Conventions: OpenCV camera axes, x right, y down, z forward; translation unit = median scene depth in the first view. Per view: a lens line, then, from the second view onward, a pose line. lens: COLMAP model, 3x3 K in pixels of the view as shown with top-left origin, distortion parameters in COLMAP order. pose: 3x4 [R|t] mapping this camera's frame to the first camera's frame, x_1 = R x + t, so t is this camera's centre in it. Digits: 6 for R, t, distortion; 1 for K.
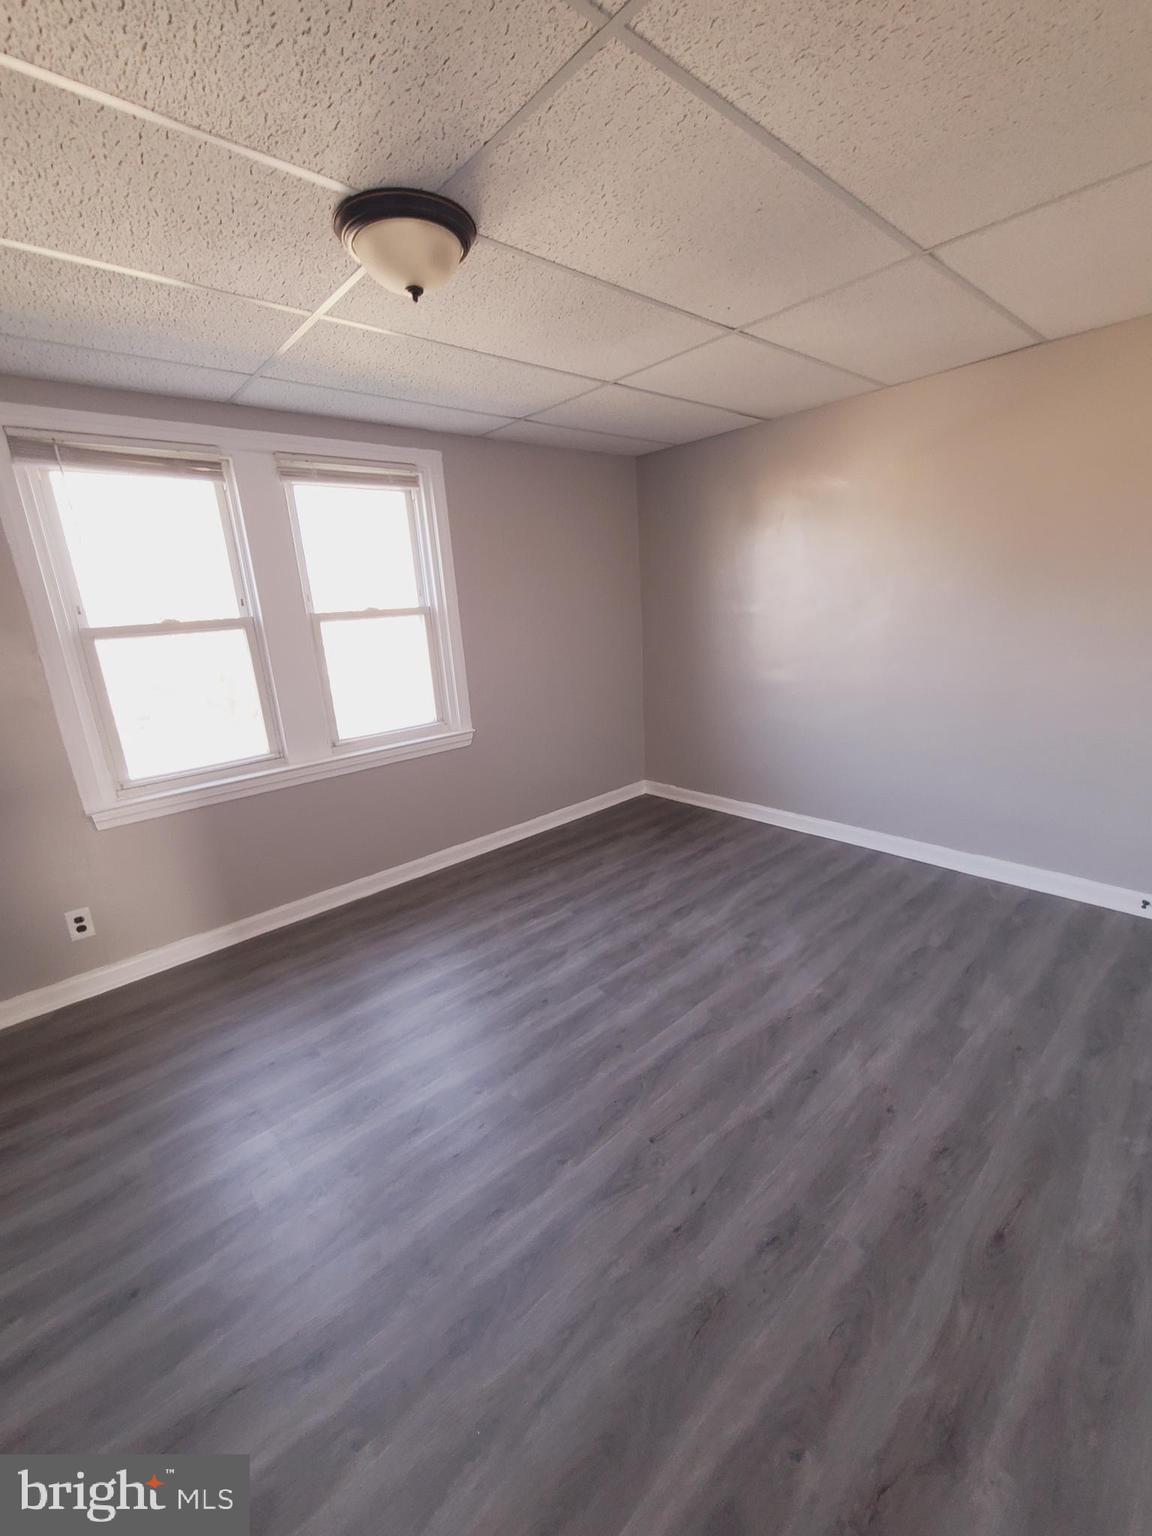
lens RADIAL K [[632.3, 0, 580.4], [0, 632.3, 768.1], [0, 0, 1]] dist [-0.001823, 0.000432]
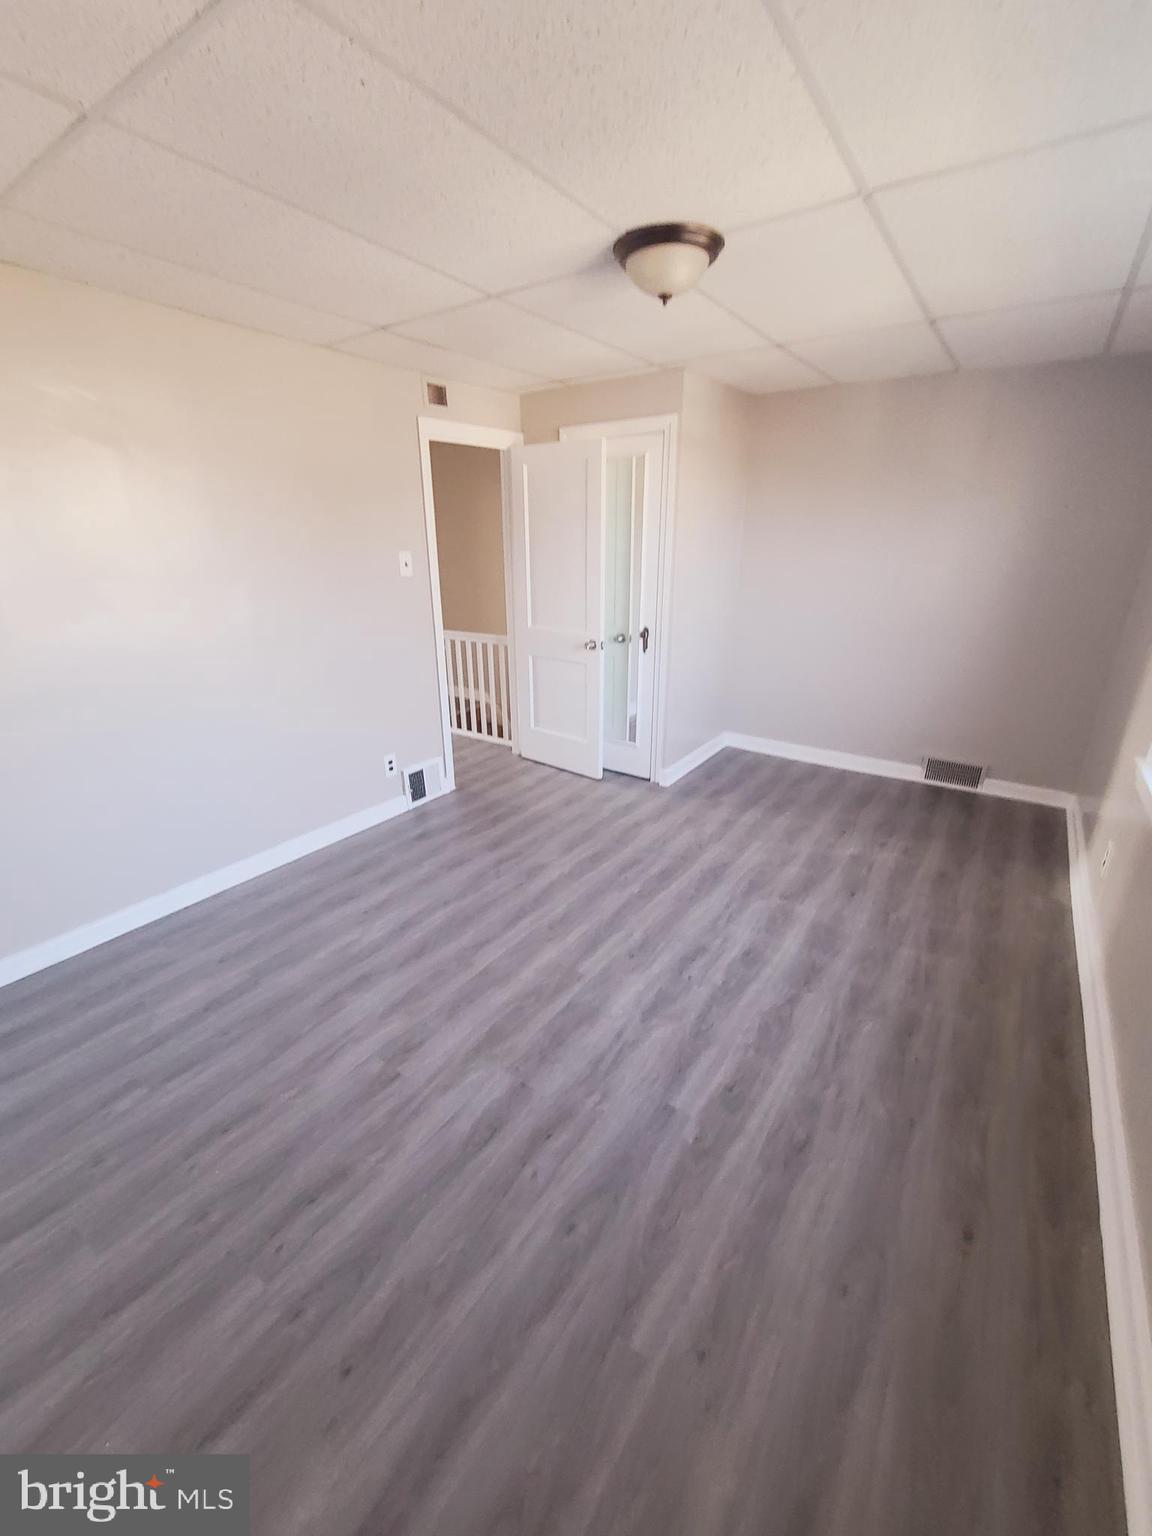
lens RADIAL K [[632.3, 0, 580.4], [0, 632.3, 768.1], [0, 0, 1]] dist [-0.001823, 0.000432]
pose [[-0.970719, 0.140601, -0.194769, 0.172221], [-0.000030, 0.810739, 0.585408, -0.452477], [0.240216, 0.568272, -0.786996, 1.537200]]
